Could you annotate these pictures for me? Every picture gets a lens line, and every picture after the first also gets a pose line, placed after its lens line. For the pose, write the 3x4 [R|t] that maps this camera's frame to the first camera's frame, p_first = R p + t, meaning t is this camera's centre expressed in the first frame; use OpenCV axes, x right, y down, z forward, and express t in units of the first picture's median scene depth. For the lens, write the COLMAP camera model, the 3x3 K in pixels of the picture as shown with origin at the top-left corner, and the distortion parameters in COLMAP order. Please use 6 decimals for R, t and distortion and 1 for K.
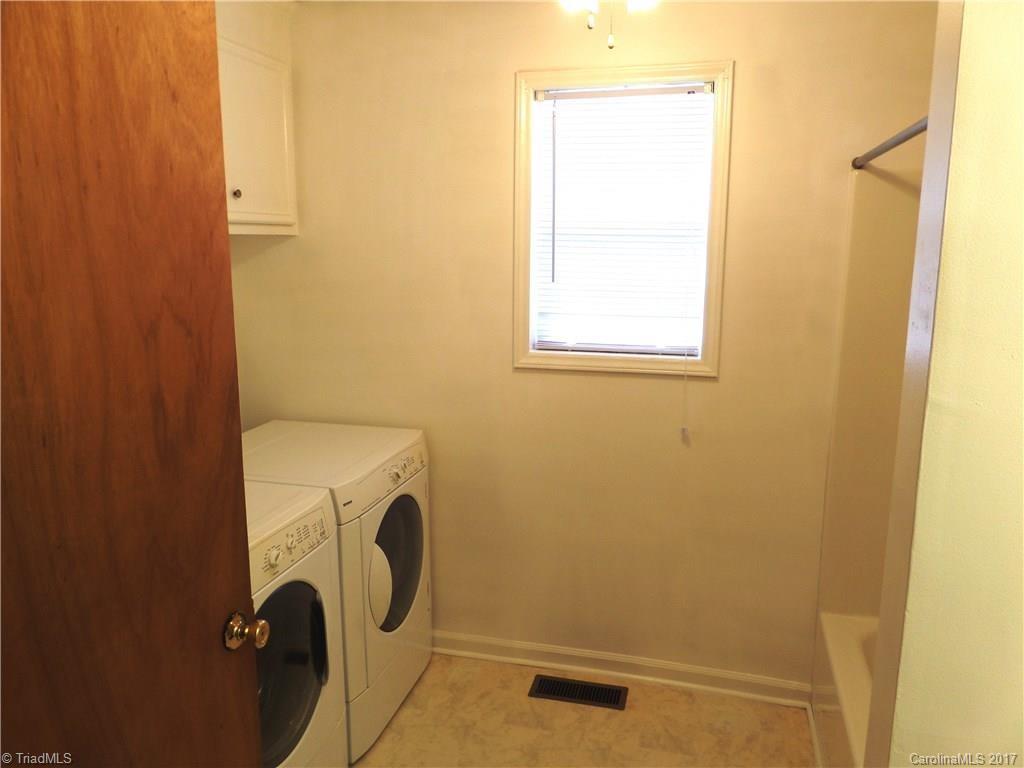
lens RADIAL K [[755.5, 0, 512.7], [0, 755.5, 382.4], [0, 0, 1]] dist [-0.000930, -0.024113]
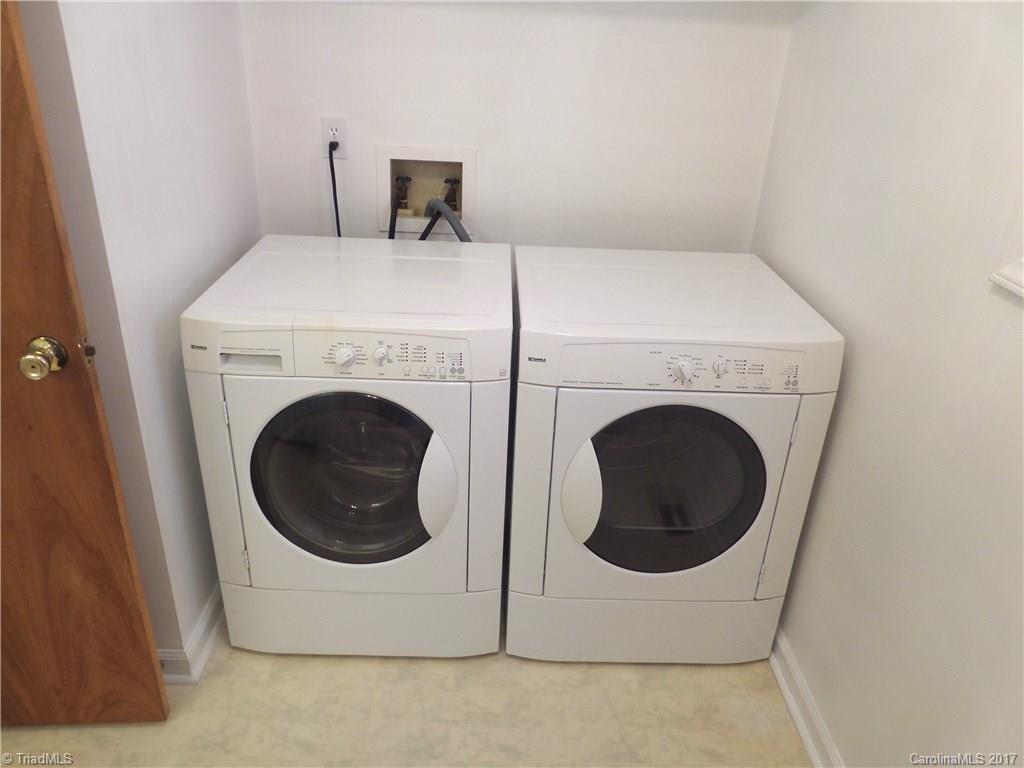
lens RADIAL K [[755.5, 0, 512.4], [0, 755.5, 381.9], [0, 0, 1]] dist [-0.000930, -0.024113]
pose [[0.279735, 0.442414, -0.852067, 0.416731], [-0.220941, 0.893343, 0.391310, -0.099724], [0.934309, 0.078793, 0.347647, 0.793096]]
